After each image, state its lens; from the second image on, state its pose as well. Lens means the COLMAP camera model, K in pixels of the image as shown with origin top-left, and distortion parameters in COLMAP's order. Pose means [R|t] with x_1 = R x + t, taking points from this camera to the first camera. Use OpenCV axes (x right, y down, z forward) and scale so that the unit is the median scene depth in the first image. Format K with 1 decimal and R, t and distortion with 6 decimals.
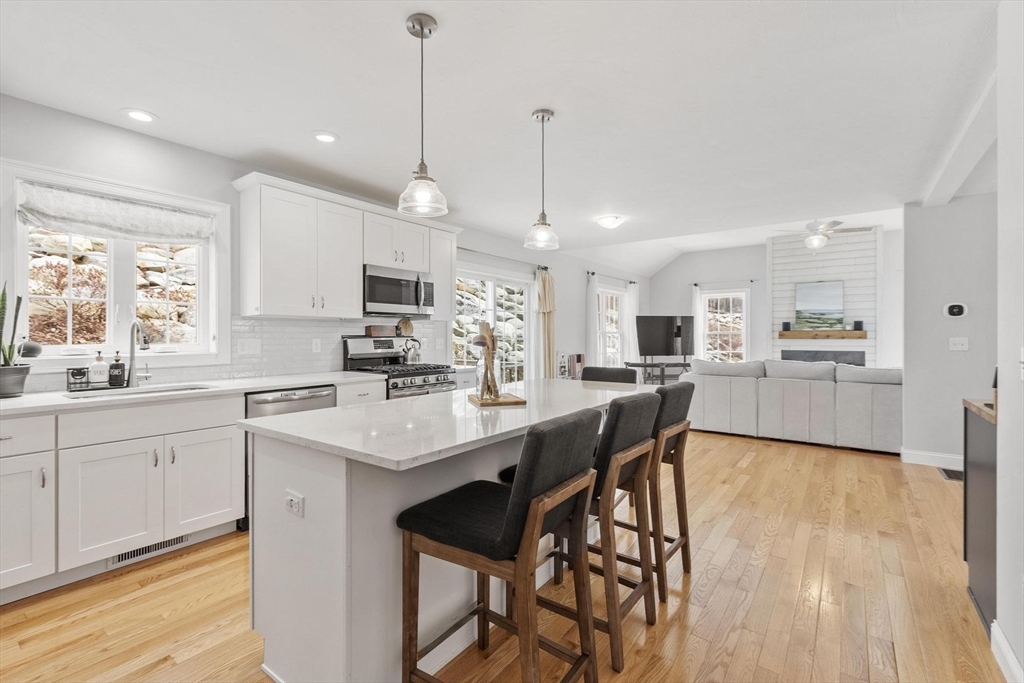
lens RADIAL K [[446.3, 0, 512.0], [0, 446.3, 341.5], [0, 0, 1]] dist [-0.001113, -0.000013]
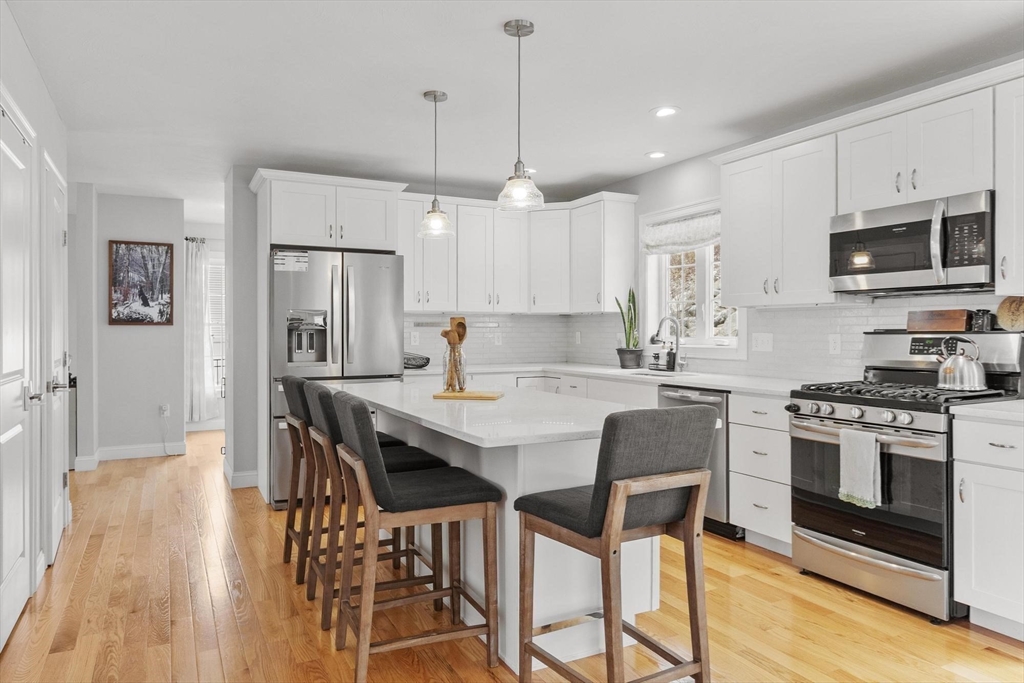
lens RADIAL K [[668.7, 0, 497.3], [0, 668.7, 332.7], [0, 0, 1]] dist [0.006975, 0.000777]
pose [[-0.447475, 0.005973, -0.894277, 0.666283], [-0.010132, 0.999880, 0.011748, -0.014302], [0.894239, 0.014318, -0.447360, 0.908367]]
